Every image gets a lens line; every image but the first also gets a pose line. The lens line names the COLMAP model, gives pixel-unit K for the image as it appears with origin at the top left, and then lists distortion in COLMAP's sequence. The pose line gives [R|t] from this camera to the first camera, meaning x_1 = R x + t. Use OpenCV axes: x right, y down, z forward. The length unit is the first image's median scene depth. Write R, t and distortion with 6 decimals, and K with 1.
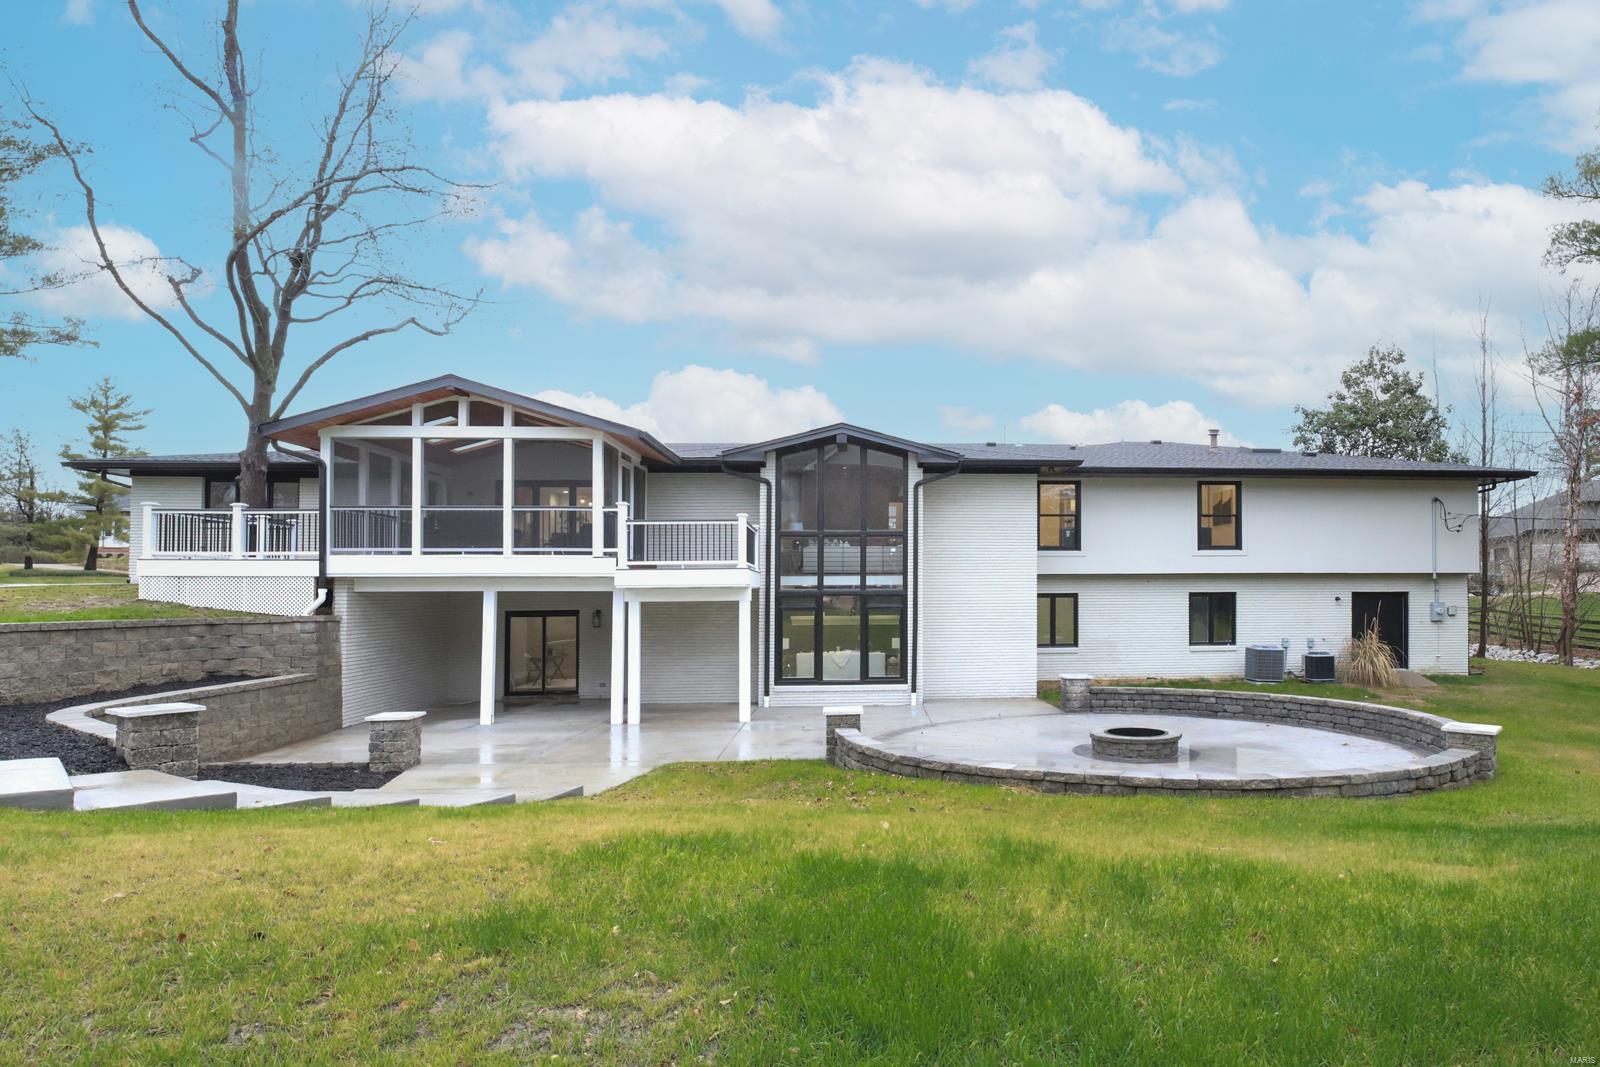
lens RADIAL K [[987.7, 0, 800.0], [0, 987.7, 533.5], [0, 0, 1]] dist [-0.021241, -0.000238]
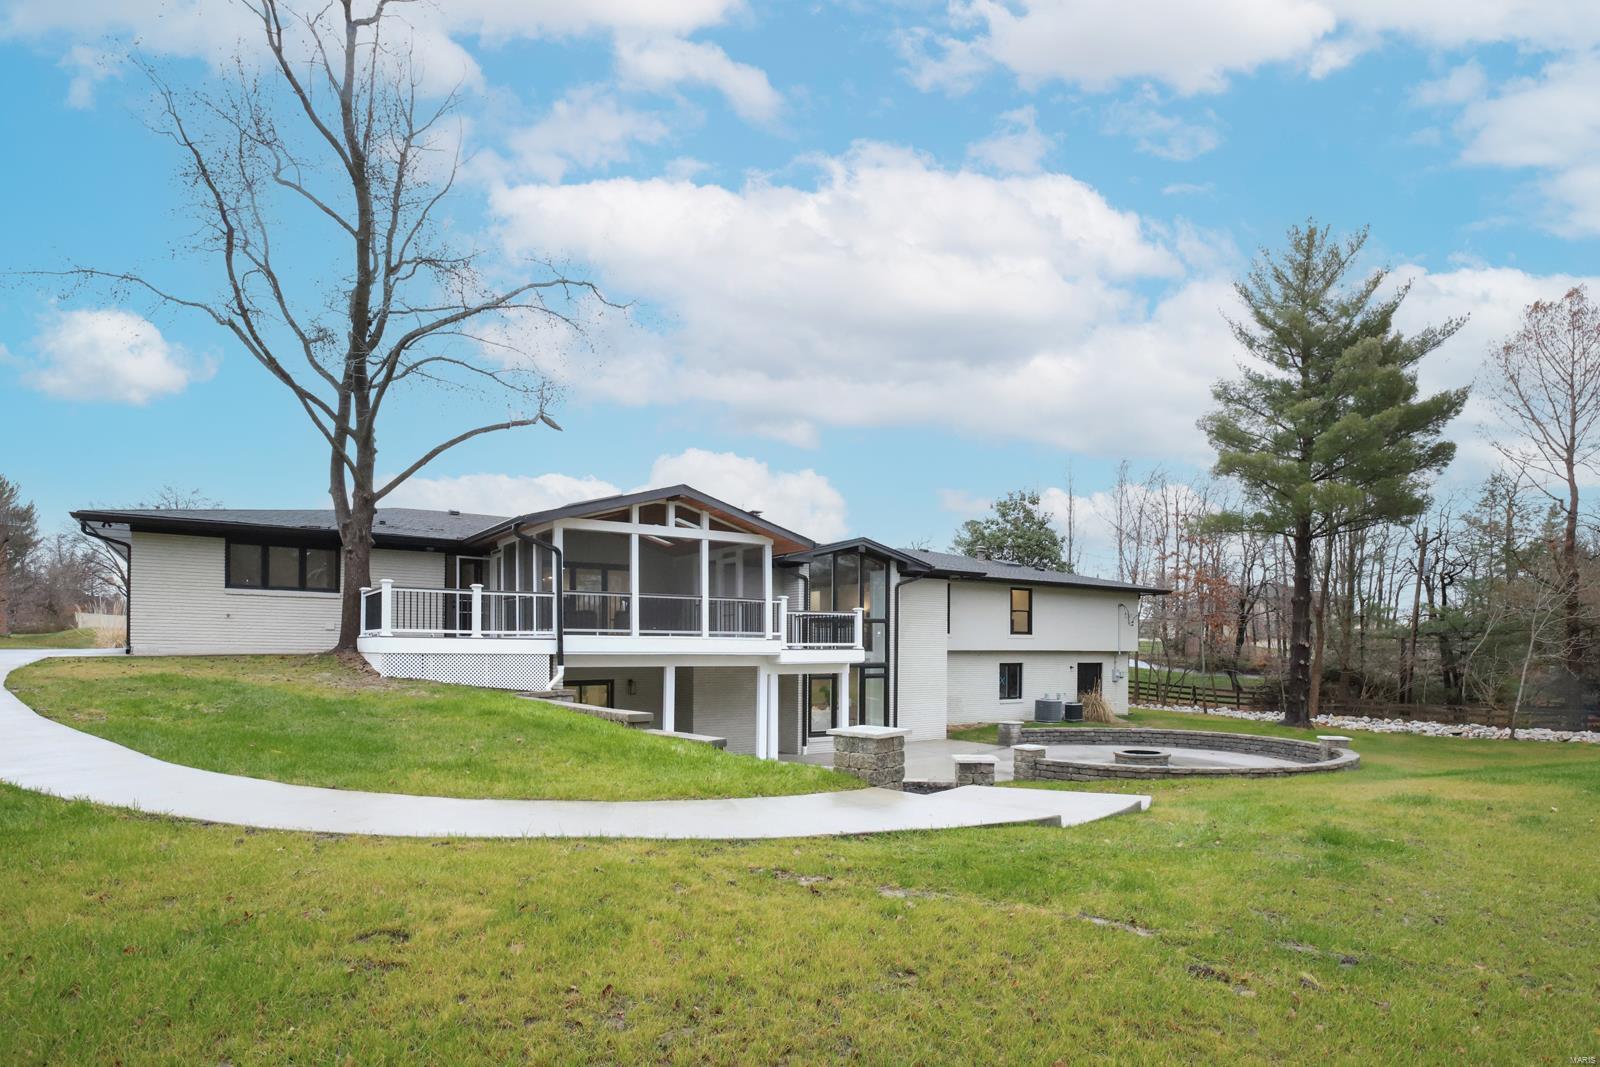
lens RADIAL K [[951.1, 0, 801.5], [0, 951.1, 603.8], [0, 0, 1]] dist [-0.055965, -0.000176]
pose [[0.849454, 0.032119, 0.526684, -0.779545], [-0.038722, 0.999249, 0.001514, -0.024153], [-0.526240, -0.021680, 0.850060, -0.042176]]
